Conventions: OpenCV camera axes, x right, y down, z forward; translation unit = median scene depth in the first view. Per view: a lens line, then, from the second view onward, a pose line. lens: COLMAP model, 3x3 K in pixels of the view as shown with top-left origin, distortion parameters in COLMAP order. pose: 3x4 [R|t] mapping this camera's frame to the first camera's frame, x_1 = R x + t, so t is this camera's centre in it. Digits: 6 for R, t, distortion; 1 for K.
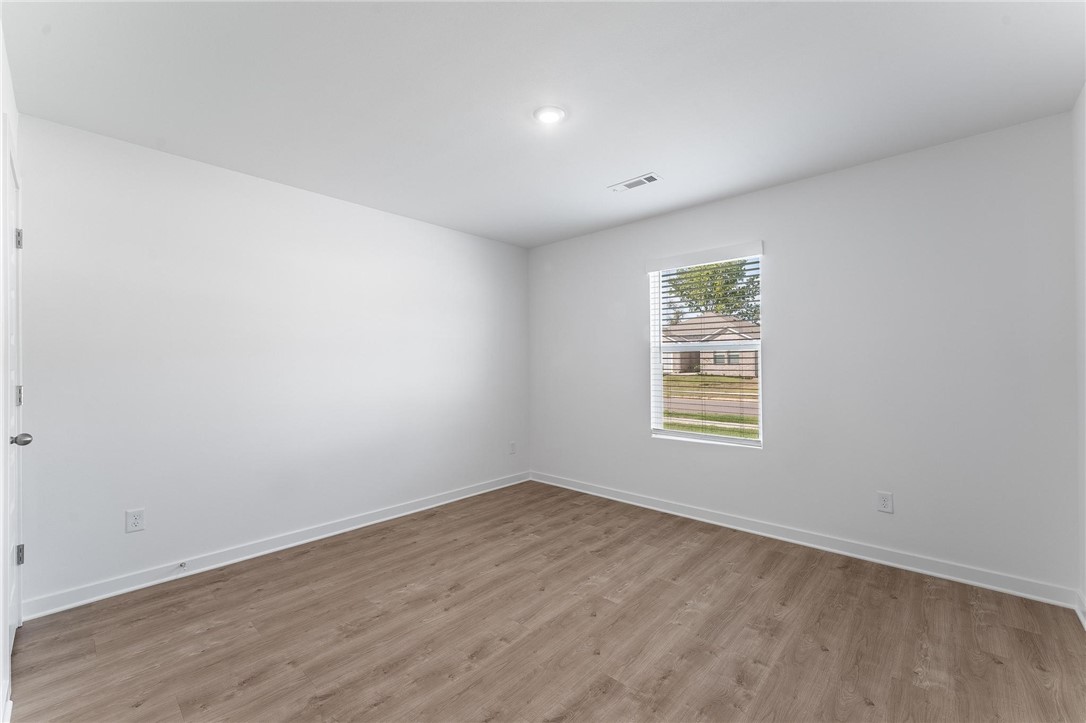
lens RADIAL K [[443.0, 0, 545.7], [0, 443.0, 363.5], [0, 0, 1]] dist [0.001049, 0.000465]
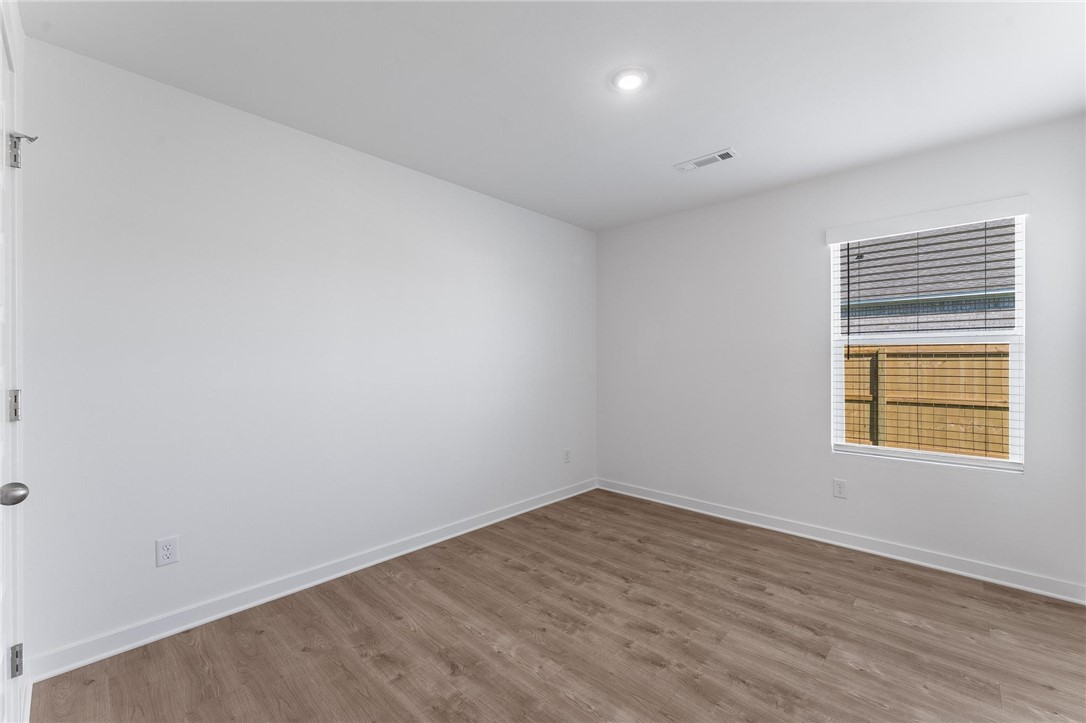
lens RADIAL K [[428.4, 0, 543.9], [0, 428.4, 358.8], [0, 0, 1]] dist [-0.012212, 0.000067]
pose [[0.999949, 0.005425, 0.008472, -0.253207], [-0.005446, 0.999982, 0.002449, -0.000898], [-0.008459, -0.002495, 0.999961, 0.230381]]
